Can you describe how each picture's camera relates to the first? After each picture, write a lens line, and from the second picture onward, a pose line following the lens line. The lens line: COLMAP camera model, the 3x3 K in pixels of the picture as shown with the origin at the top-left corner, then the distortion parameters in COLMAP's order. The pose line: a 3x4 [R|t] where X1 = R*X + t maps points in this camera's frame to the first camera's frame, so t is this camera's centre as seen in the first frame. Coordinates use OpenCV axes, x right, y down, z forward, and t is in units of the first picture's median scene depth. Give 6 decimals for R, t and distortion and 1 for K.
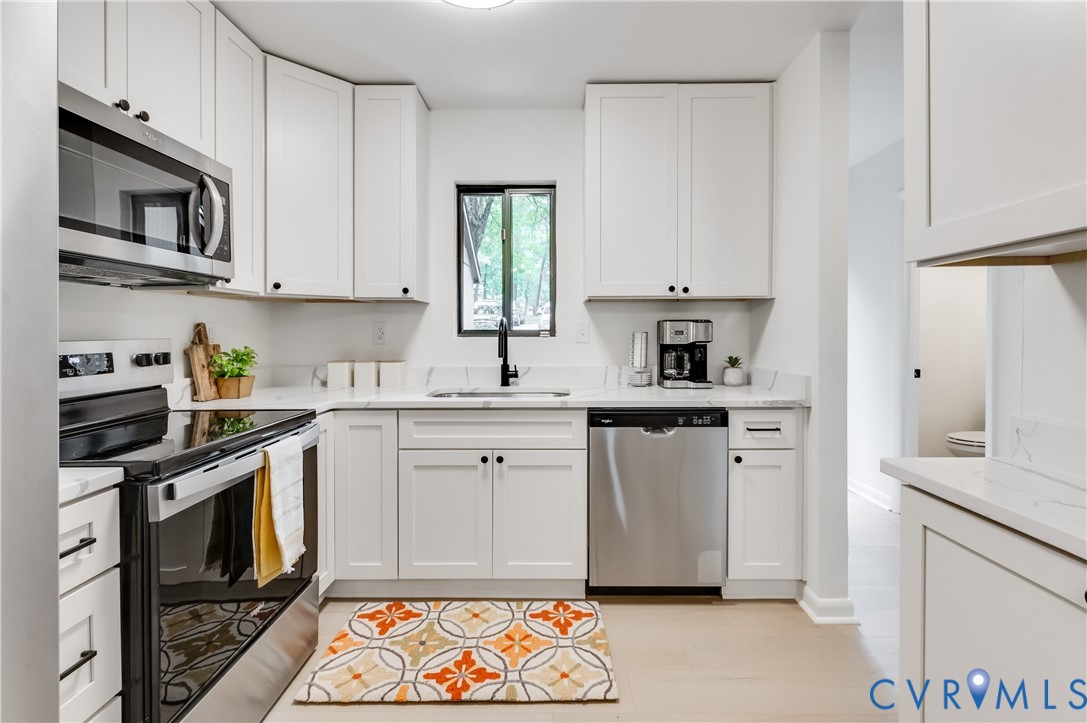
lens RADIAL K [[478.4, 0, 554.0], [0, 478.4, 332.6], [0, 0, 1]] dist [0.006124, -0.001252]
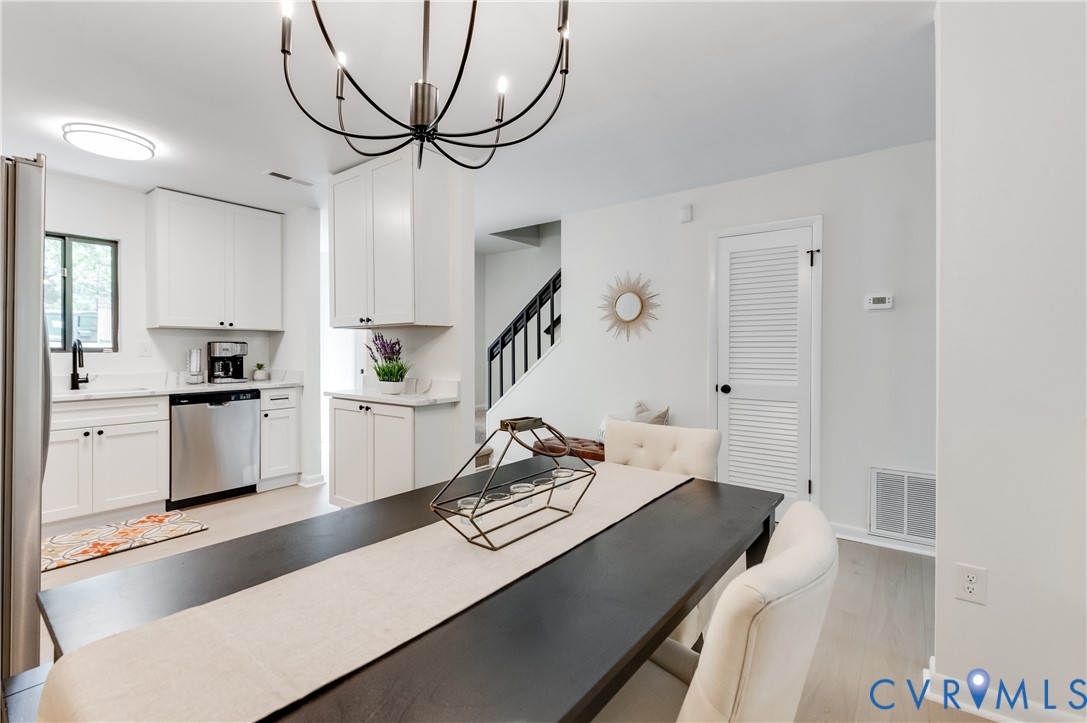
lens RADIAL K [[478.4, 0, 546.8], [0, 478.4, 356.4], [0, 0, 1]] dist [0.006124, -0.001252]
pose [[0.586223, -0.010976, 0.810075, -0.451494], [0.000305, 0.999911, 0.013328, 0.001771], [-0.810150, -0.007567, 0.586174, -0.917695]]
